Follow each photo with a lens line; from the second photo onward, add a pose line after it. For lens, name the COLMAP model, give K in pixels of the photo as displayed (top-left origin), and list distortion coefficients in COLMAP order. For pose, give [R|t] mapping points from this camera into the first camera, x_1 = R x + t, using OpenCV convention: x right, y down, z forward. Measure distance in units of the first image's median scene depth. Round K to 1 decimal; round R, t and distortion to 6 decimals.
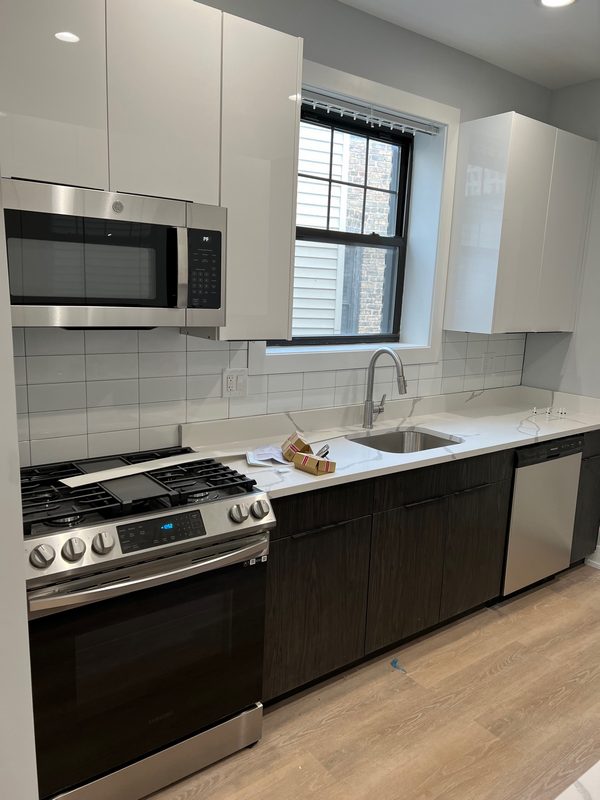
lens RADIAL K [[599.1, 0, 300.0], [0, 599.1, 400.0], [0, 0, 1]] dist [0.070453, -0.079988]
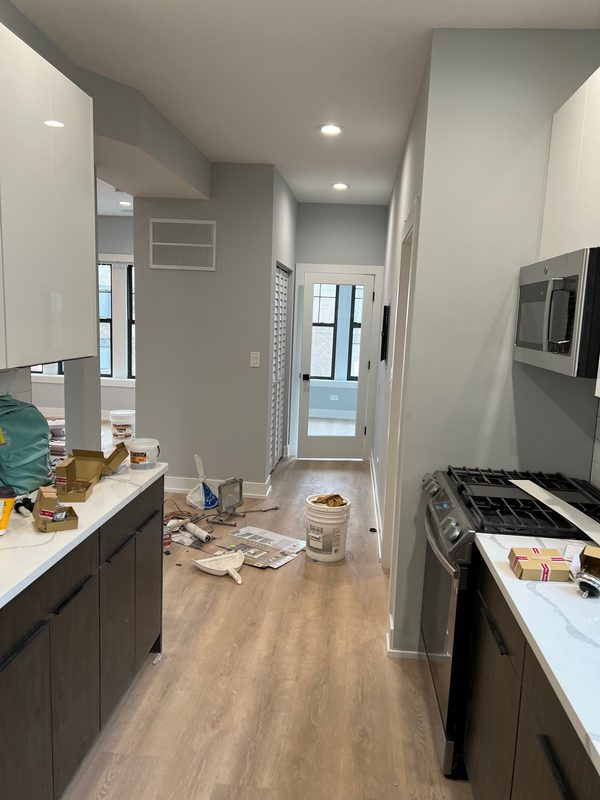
lens RADIAL K [[599.1, 0, 300.0], [0, 599.1, 400.0], [0, 0, 1]] dist [0.070453, -0.079988]
pose [[-0.664326, 0.048925, -0.745840, 0.849591], [-0.196787, 0.951202, 0.237676, -0.231826], [0.721072, 0.304666, -0.622281, 1.324135]]
